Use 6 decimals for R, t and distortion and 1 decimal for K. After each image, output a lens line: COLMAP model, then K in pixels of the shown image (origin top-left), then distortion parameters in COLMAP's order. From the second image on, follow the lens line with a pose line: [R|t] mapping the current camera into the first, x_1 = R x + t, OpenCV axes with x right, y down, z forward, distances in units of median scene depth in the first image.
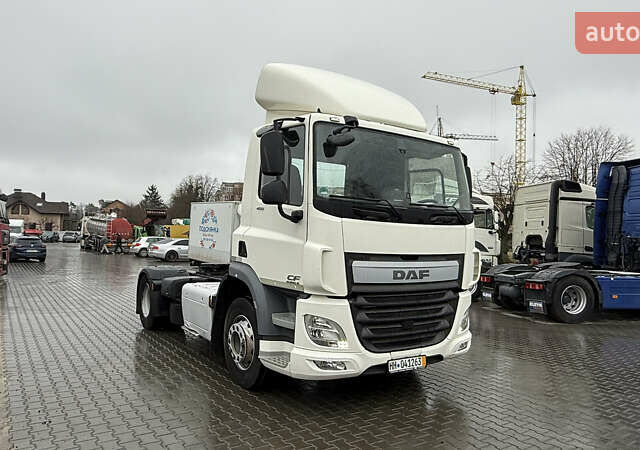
lens RADIAL K [[476.8, 0, 318.6], [0, 476.8, 228.2], [0, 0, 1]] dist [-0.012510, 0.012755]
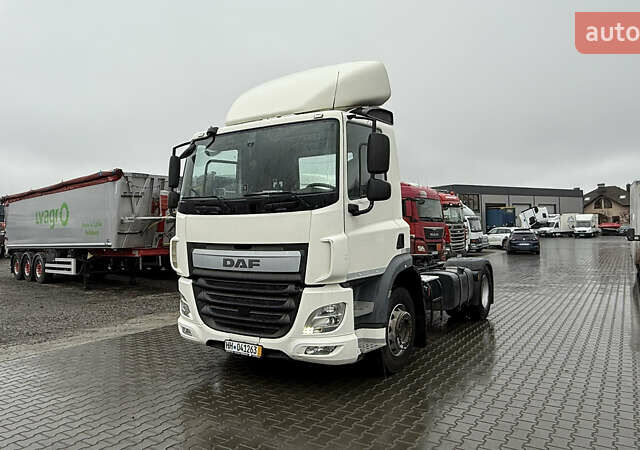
lens RADIAL K [[476.8, 0, 319.5], [0, 476.8, 221.9], [0, 0, 1]] dist [-0.012510, 0.012755]
pose [[0.381048, -0.047392, -0.923340, 1.219309], [0.047168, 0.998381, -0.031778, 0.048142], [0.923351, -0.031443, 0.382667, 0.756554]]
